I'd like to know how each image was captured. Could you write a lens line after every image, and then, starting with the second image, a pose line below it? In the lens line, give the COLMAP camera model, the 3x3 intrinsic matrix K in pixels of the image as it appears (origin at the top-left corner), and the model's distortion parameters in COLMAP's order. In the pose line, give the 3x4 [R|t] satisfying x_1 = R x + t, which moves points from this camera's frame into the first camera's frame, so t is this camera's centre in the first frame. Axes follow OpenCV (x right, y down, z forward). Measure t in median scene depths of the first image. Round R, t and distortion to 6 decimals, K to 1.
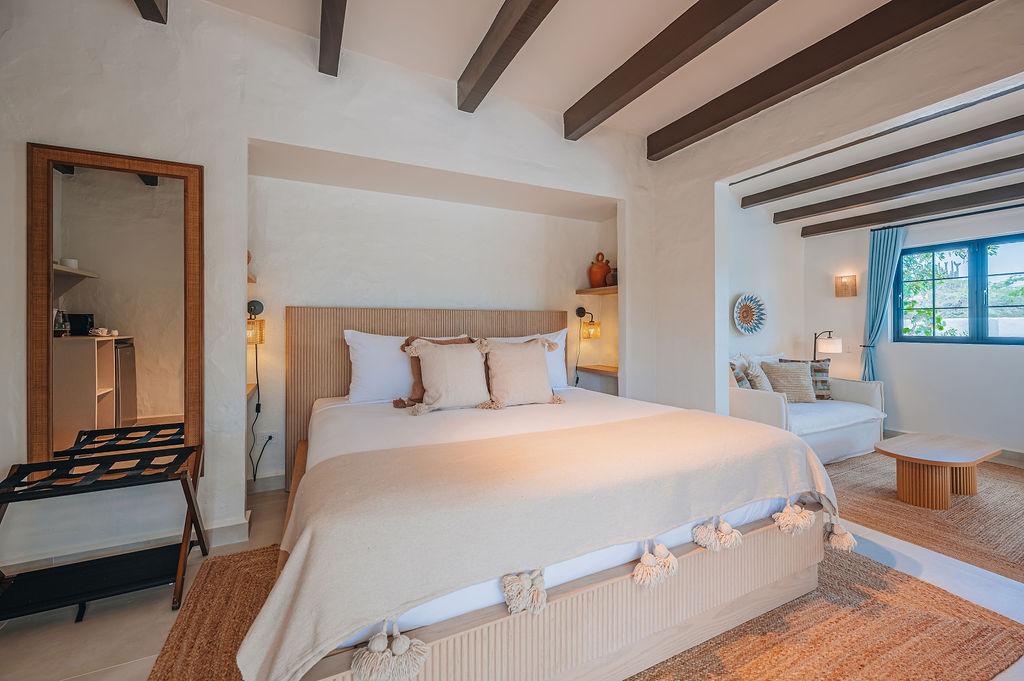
lens RADIAL K [[411.3, 0, 510.1], [0, 411.3, 323.3], [0, 0, 1]] dist [-0.001068, 0.000241]
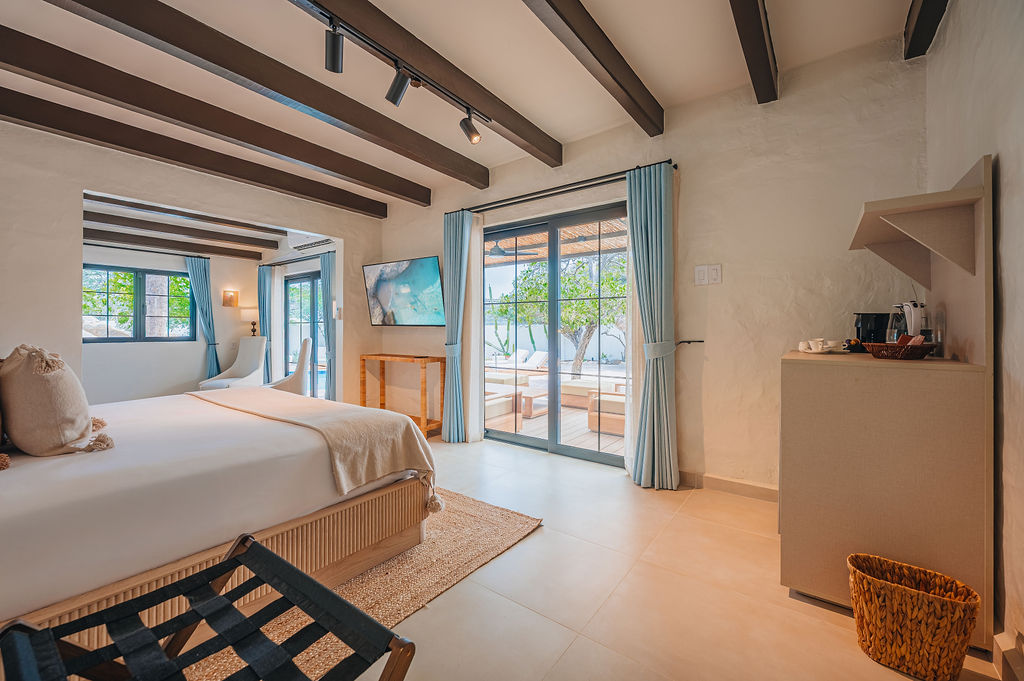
lens RADIAL K [[411.3, 0, 512.8], [0, 411.3, 326.4], [0, 0, 1]] dist [-0.001068, 0.000241]
pose [[-0.462608, 0.008173, 0.886525, -0.691317], [-0.006917, 0.999894, -0.012828, 0.004905], [-0.886536, -0.012066, -0.462502, 0.389945]]
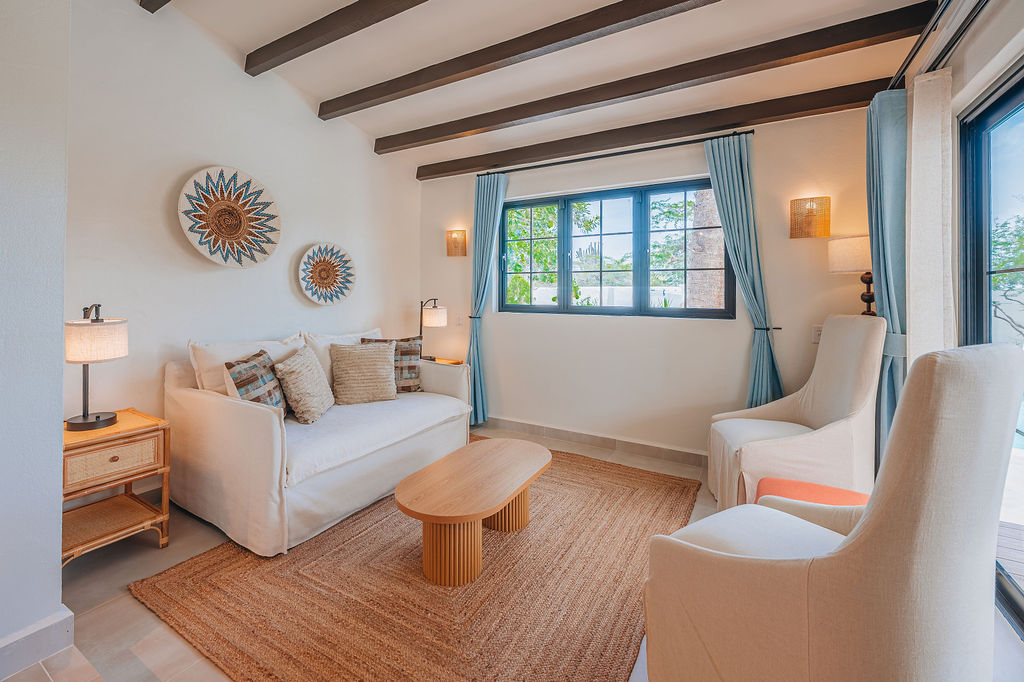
lens RADIAL K [[439.5, 0, 473.8], [0, 439.5, 292.4], [0, 0, 1]] dist [-0.002458, -0.000284]
pose [[0.858441, 0.008452, 0.512843, 0.512128], [-0.012392, 0.999914, 0.004263, 0.003159], [-0.512763, -0.010014, 0.858472, 0.302843]]
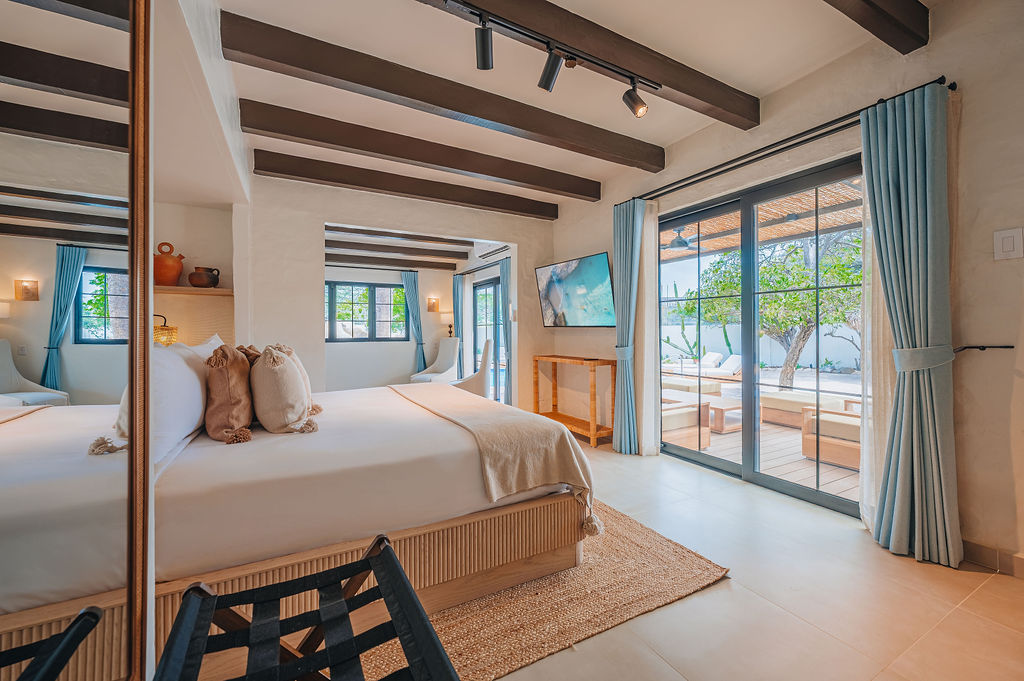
lens RADIAL K [[411.3, 0, 514.5], [0, 411.3, 329.1], [0, 0, 1]] dist [-0.001068, 0.000241]
pose [[-0.046451, 0.006576, 0.998899, -0.641096], [-0.003531, 0.999971, -0.006747, 0.004720], [-0.998914, -0.003841, -0.046427, 0.340981]]
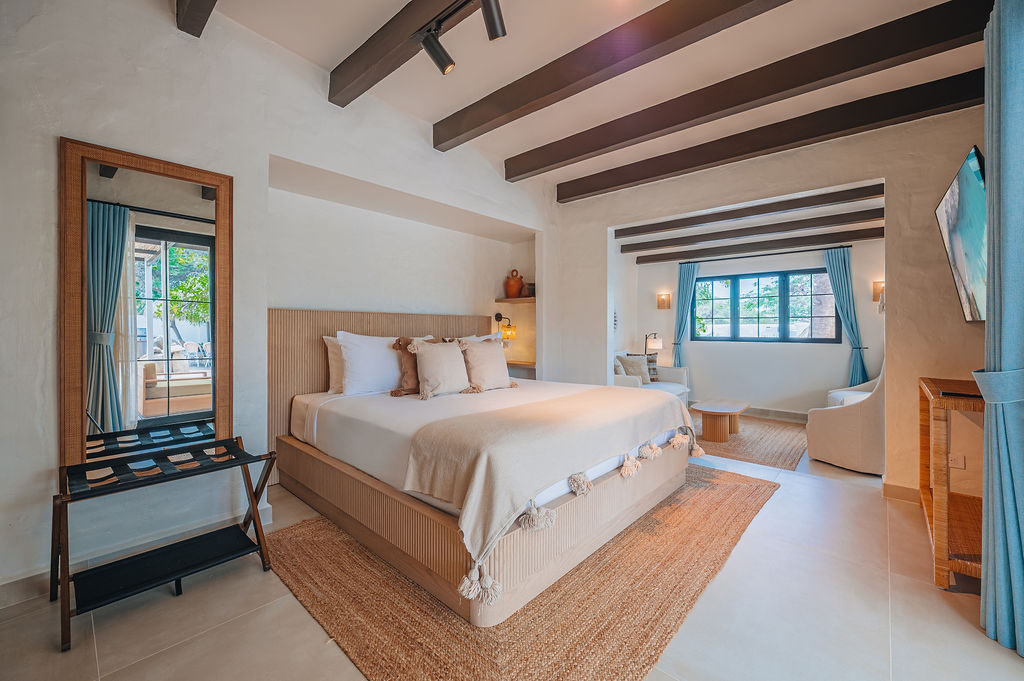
lens RADIAL K [[411.3, 0, 506.3], [0, 411.3, 327.6], [0, 0, 1]] dist [-0.001068, 0.000241]
pose [[0.928730, 0.006294, 0.370704, -0.263155], [-0.007816, 0.999966, 0.002604, 0.000080], [-0.370675, -0.005316, 0.928747, -0.139651]]
